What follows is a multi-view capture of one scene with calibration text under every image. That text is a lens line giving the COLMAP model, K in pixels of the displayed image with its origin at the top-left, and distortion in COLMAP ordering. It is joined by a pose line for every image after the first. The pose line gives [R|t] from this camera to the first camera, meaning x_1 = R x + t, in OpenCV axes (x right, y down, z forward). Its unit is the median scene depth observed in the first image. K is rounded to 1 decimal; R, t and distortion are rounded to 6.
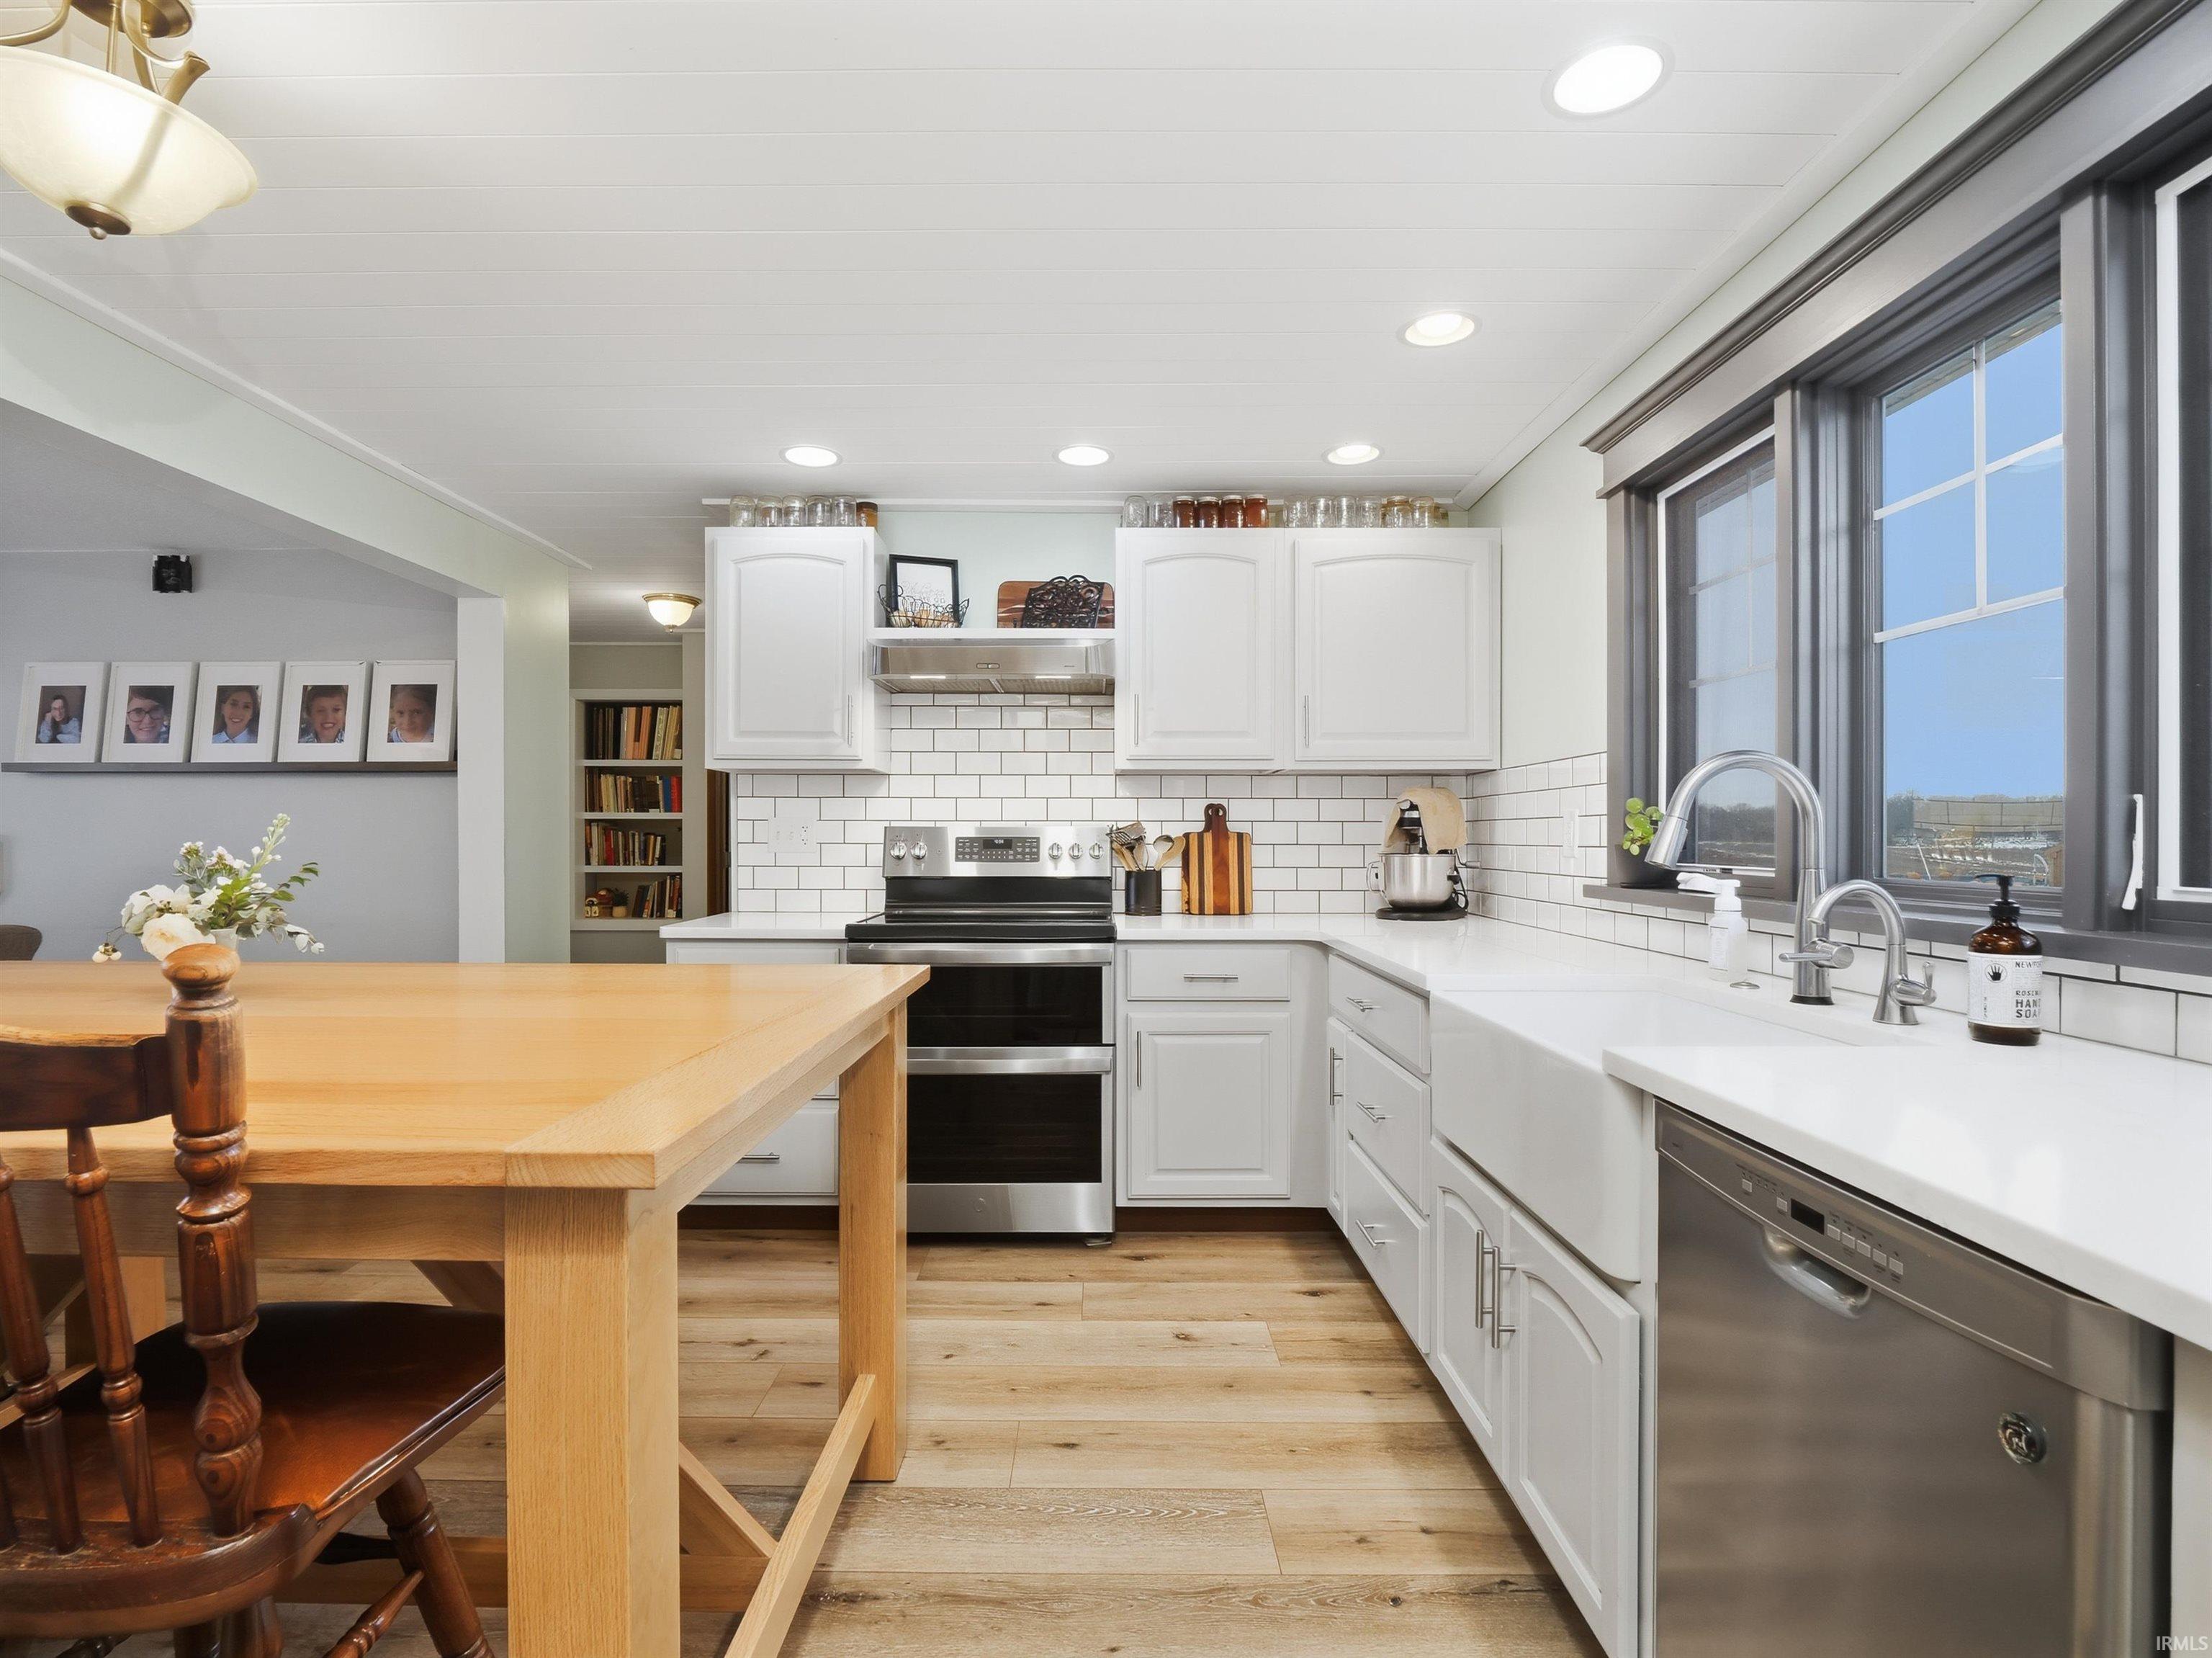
lens RADIAL K [[1088.5, 0, 1101.9], [0, 1088.5, 841.3], [0, 0, 1]] dist [-0.007696, -0.001040]
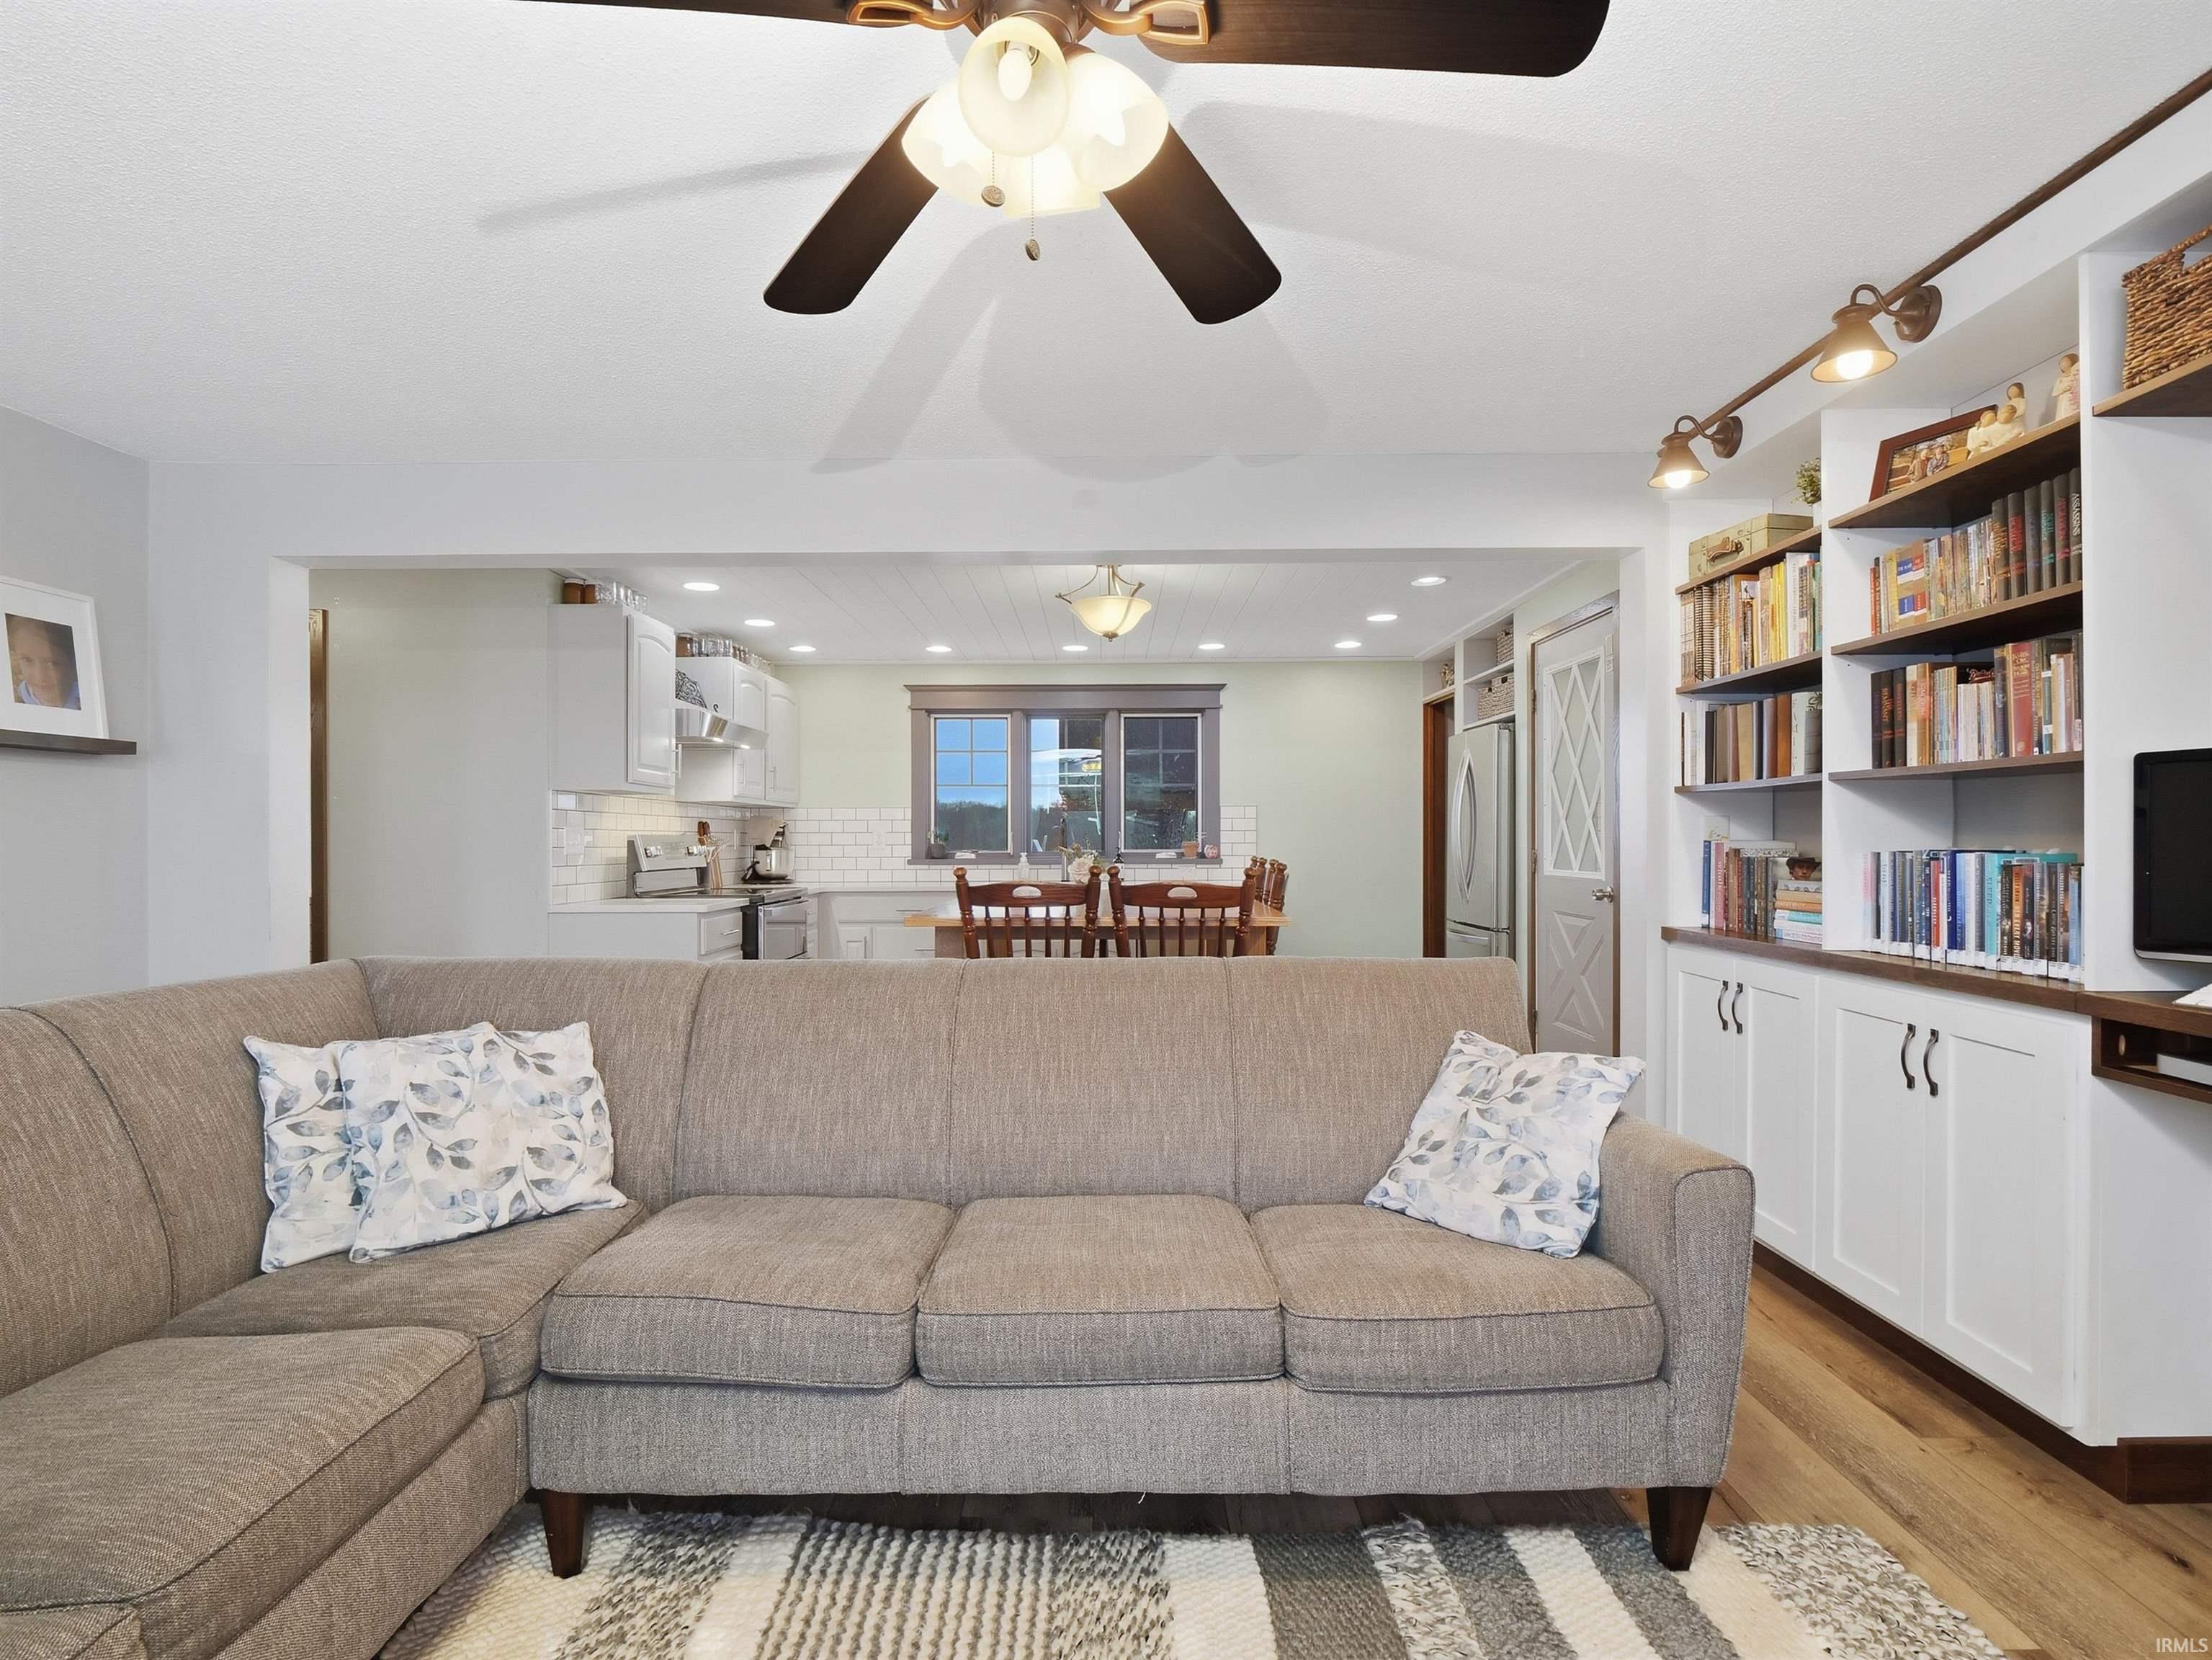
lens RADIAL K [[1087.4, 0, 1099.8], [0, 1087.4, 831.8], [0, 0, 1]] dist [0.014181, -0.013022]
pose [[0.009509, 0.008244, 0.999921, -1.536016], [0.007667, 0.999936, -0.008317, -0.000687], [-0.999925, 0.007746, 0.009445, 0.384653]]
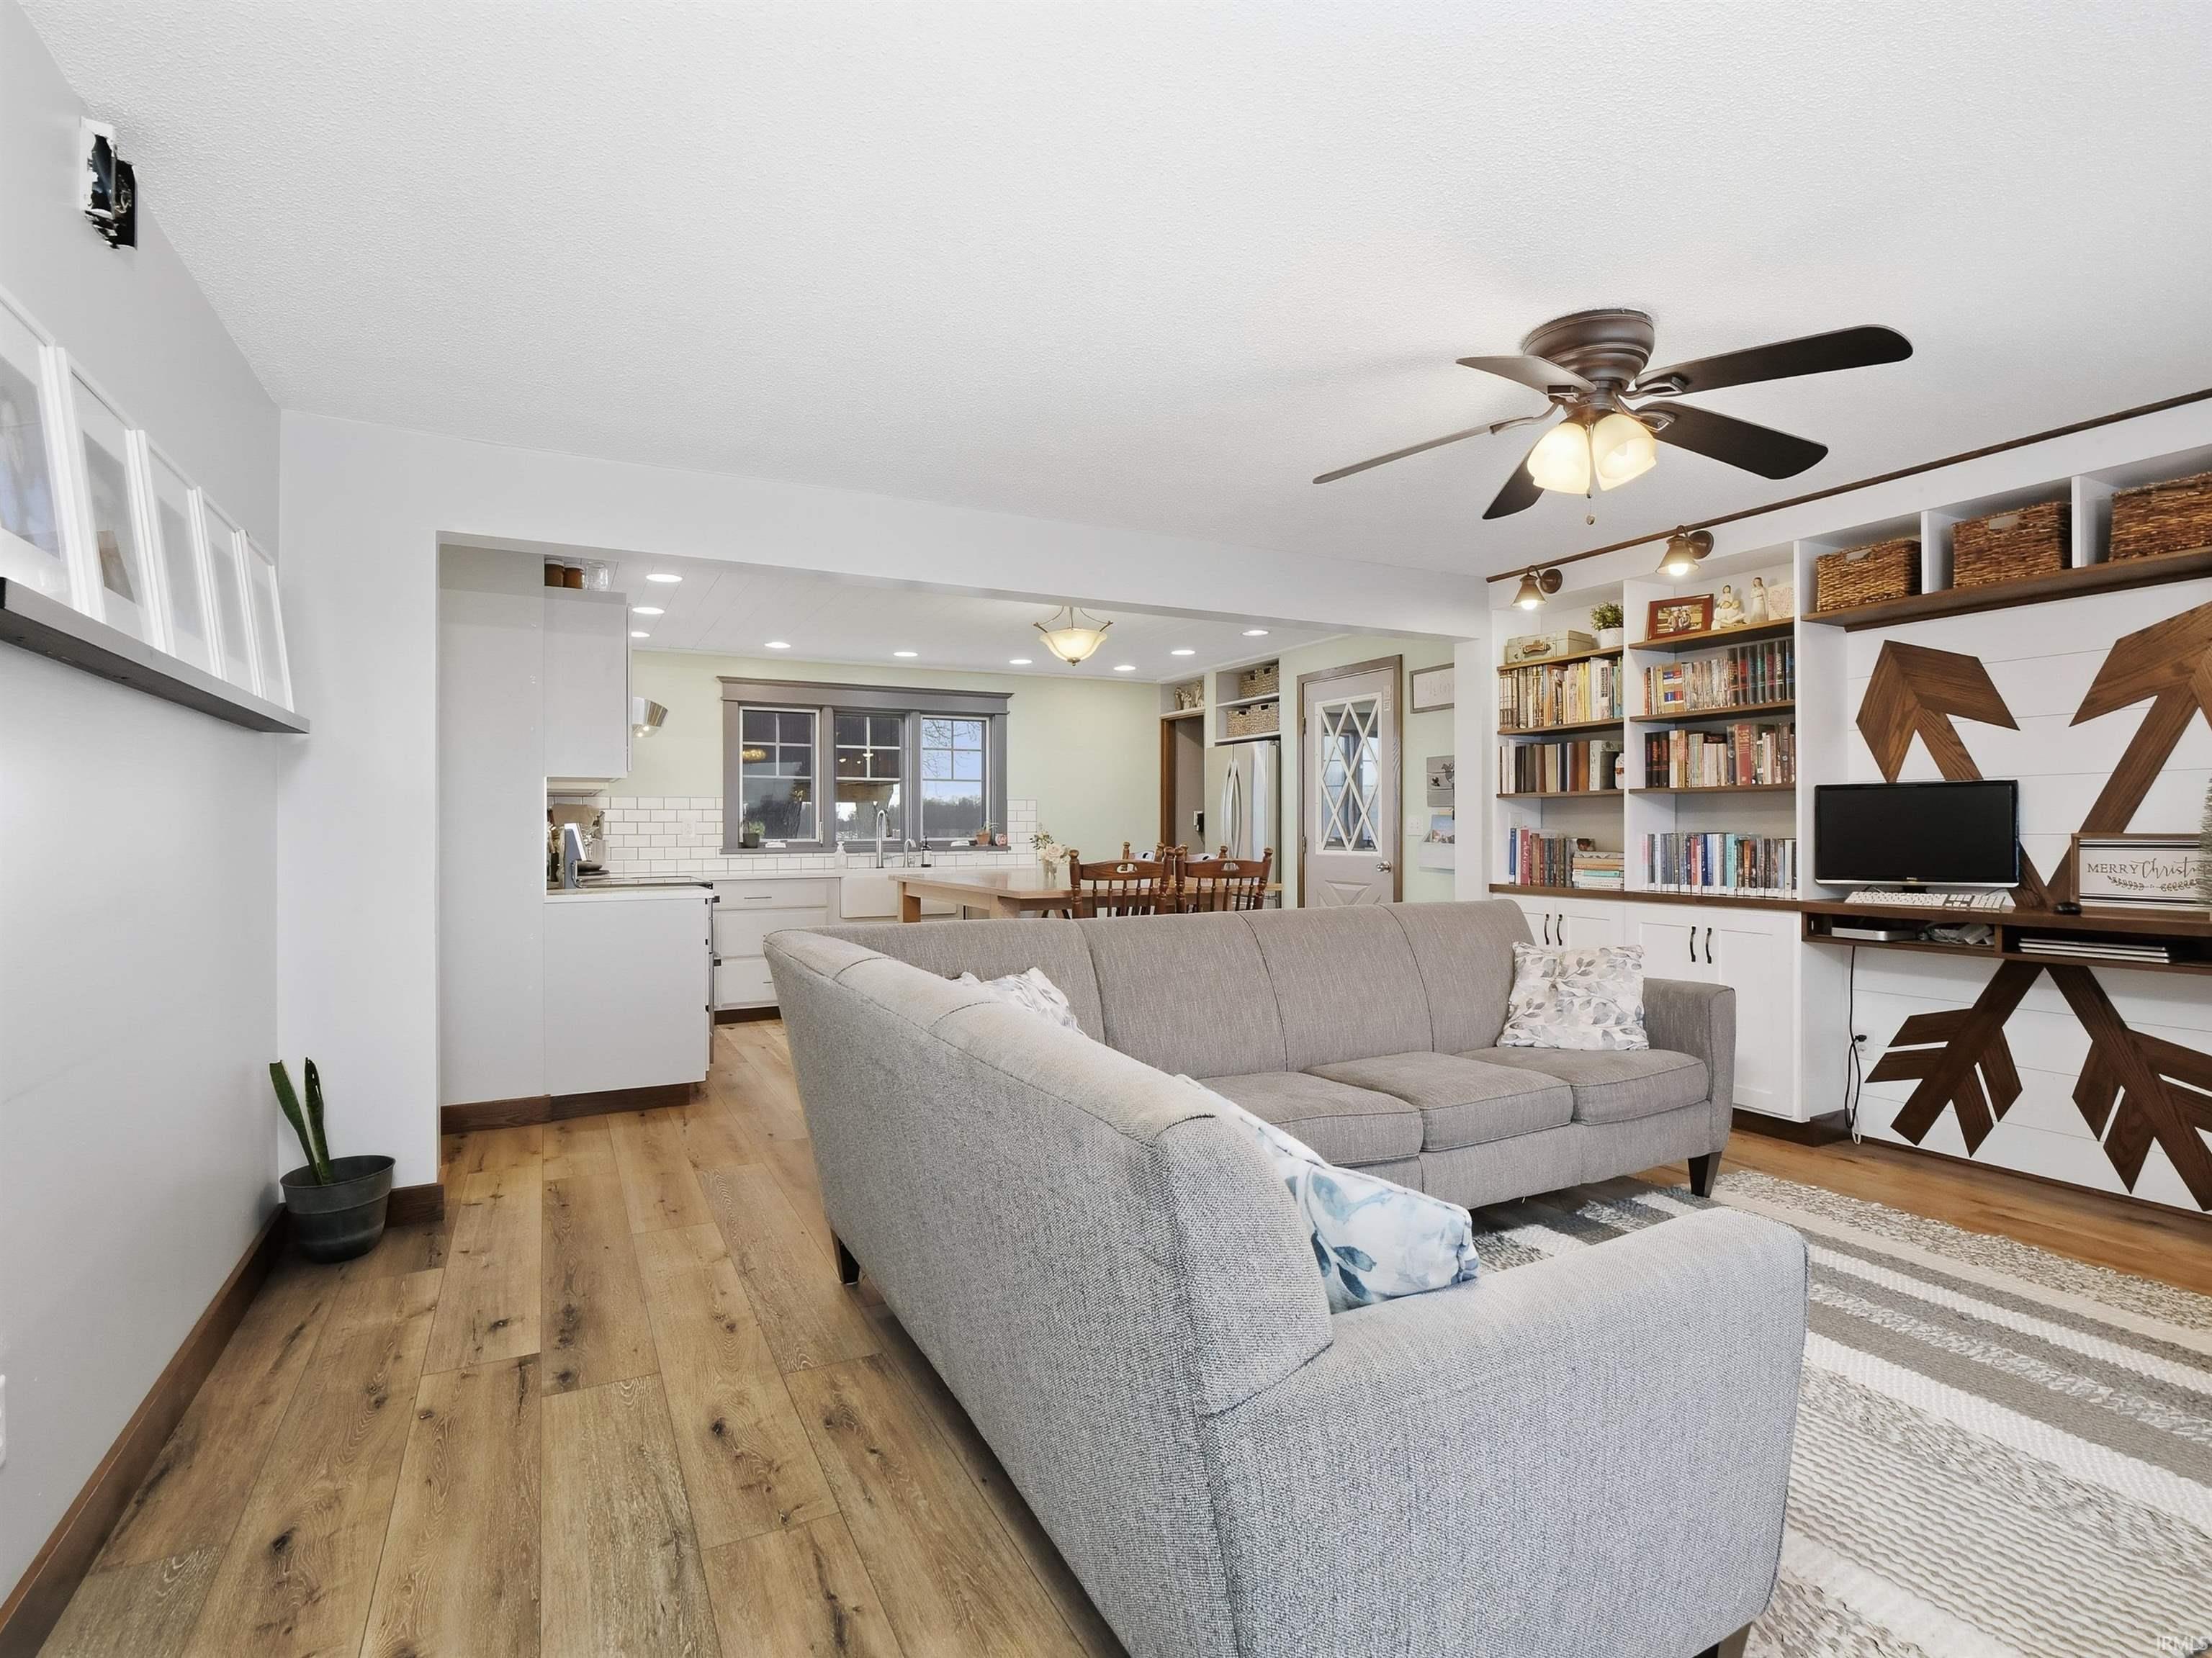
lens RADIAL K [[1087.2, 0, 1099.8], [0, 1087.2, 830.8], [0, 0, 1]] dist [0.014181, -0.013022]
pose [[-0.453069, 0.001410, 0.891475, -1.651445], [0.008088, 0.999964, 0.002529, -0.001924], [-0.891439, 0.008356, -0.453064, 1.002009]]
